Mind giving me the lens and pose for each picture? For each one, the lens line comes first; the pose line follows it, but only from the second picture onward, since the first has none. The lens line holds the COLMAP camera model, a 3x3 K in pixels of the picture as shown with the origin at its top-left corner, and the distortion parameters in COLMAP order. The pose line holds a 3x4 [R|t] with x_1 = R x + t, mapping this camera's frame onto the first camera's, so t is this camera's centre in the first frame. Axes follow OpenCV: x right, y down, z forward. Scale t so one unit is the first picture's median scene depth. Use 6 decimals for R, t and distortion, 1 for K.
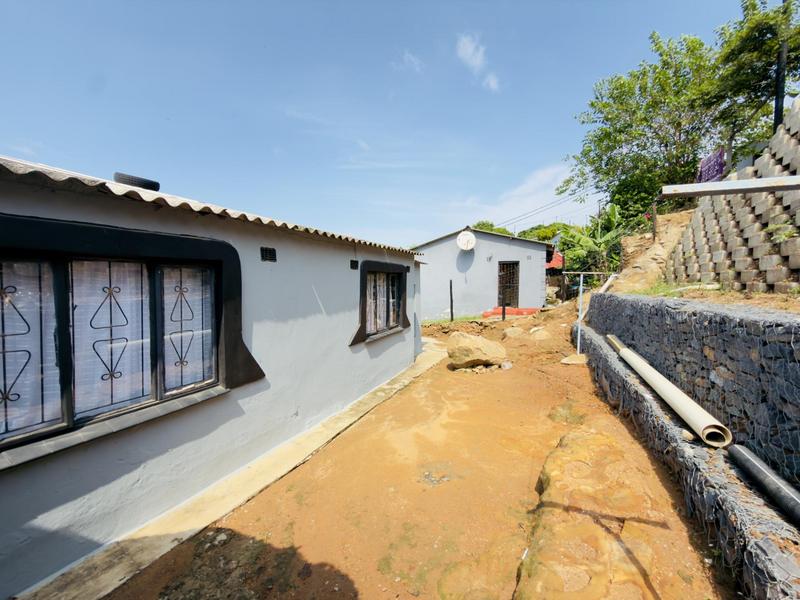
lens RADIAL K [[328.9, 0, 398.5], [0, 328.9, 292.4], [0, 0, 1]] dist [0.012196, 0.000651]
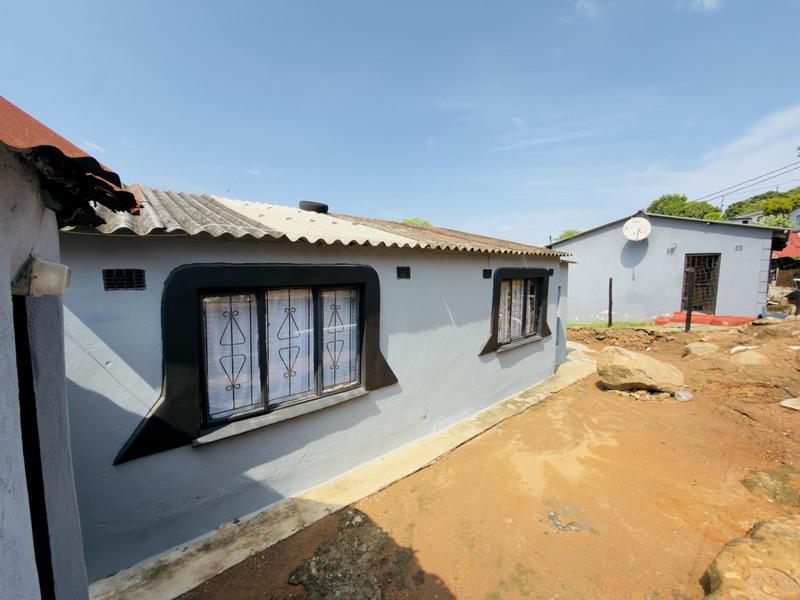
lens RADIAL K [[328.9, 0, 398.5], [0, 328.9, 292.4], [0, 0, 1]] dist [0.012196, 0.000651]
pose [[0.909715, 0.041820, -0.413122, 0.042752], [-0.021725, 0.998346, 0.053223, -0.097365], [0.414665, -0.039442, 0.909119, -0.007959]]
